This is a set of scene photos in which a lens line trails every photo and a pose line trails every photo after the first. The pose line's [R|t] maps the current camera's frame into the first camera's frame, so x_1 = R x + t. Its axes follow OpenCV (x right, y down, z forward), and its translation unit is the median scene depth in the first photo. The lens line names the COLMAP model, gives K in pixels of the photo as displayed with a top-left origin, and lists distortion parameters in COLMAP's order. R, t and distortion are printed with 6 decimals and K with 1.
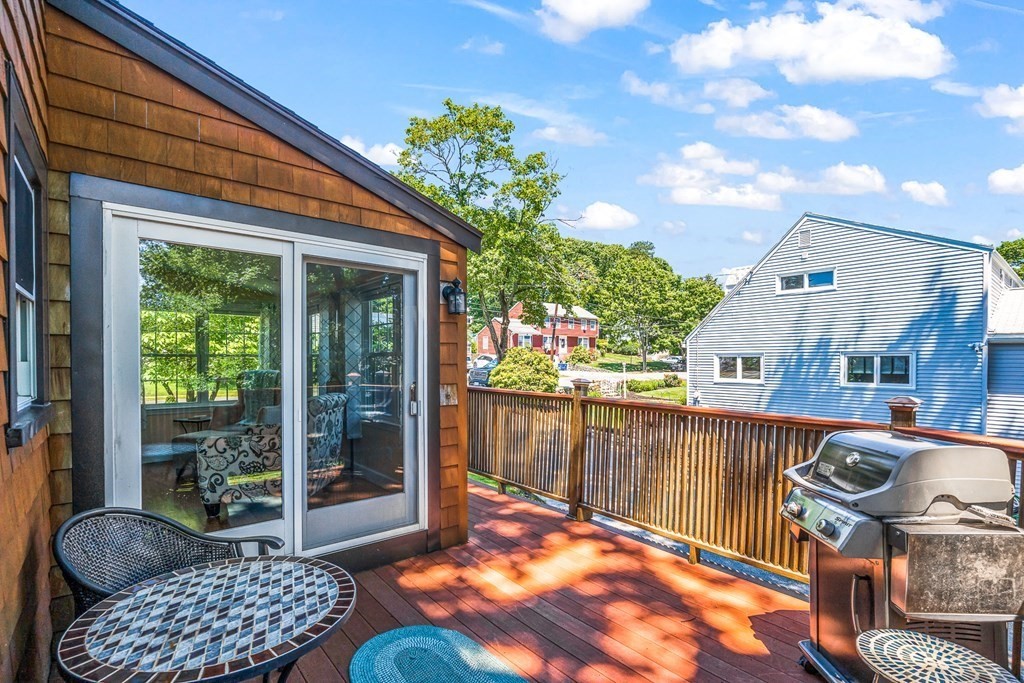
lens RADIAL K [[482.0, 0, 515.1], [0, 482.0, 356.6], [0, 0, 1]] dist [0.000068, 0.000339]
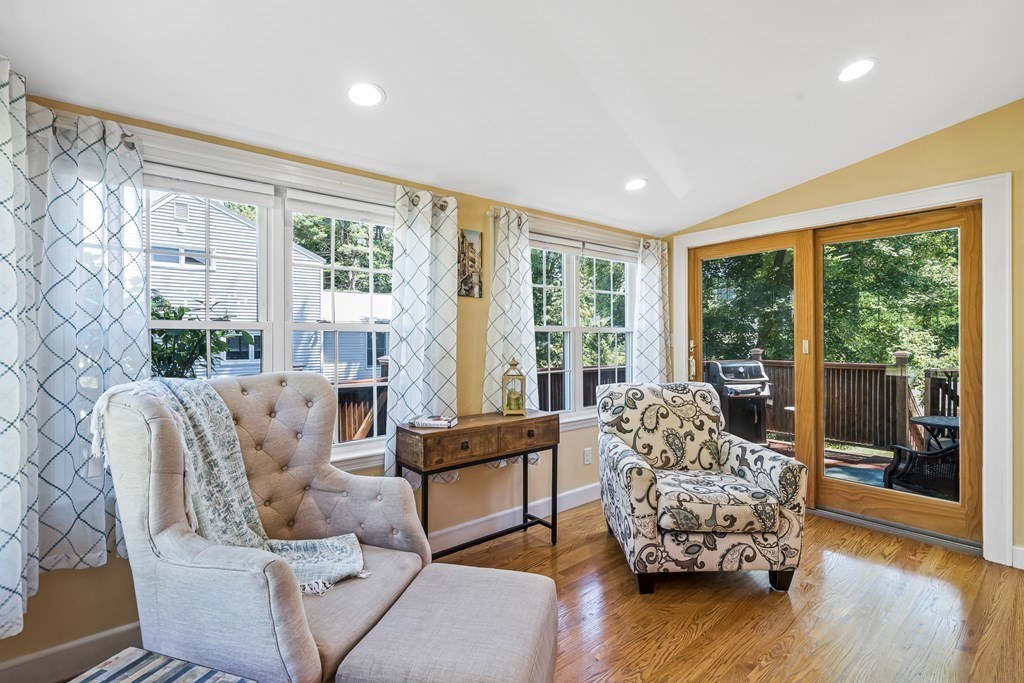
lens RADIAL K [[468.7, 0, 505.2], [0, 468.7, 337.4], [0, 0, 1]] dist [-0.001785, 0.001516]
pose [[0.017365, -0.001355, 0.999848, -0.308822], [-0.000006, 0.999999, 0.001355, 0.002634], [-0.999849, -0.000029, 0.017365, 0.337454]]
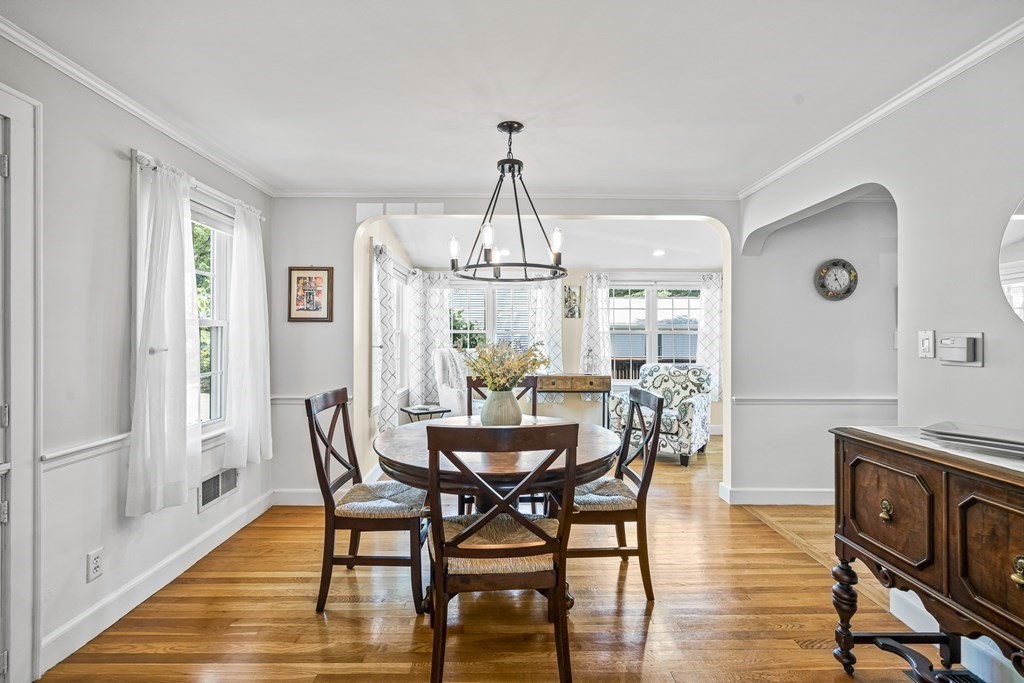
lens RADIAL K [[469.6, 0, 506.4], [0, 469.6, 330.7], [0, 0, 1]] dist [0.000704, 0.000025]
pose [[0.637595, 0.009236, 0.770316, -0.458005], [-0.003758, 0.999954, -0.008879, 0.001203], [-0.770363, 0.002766, 0.637600, 0.149745]]
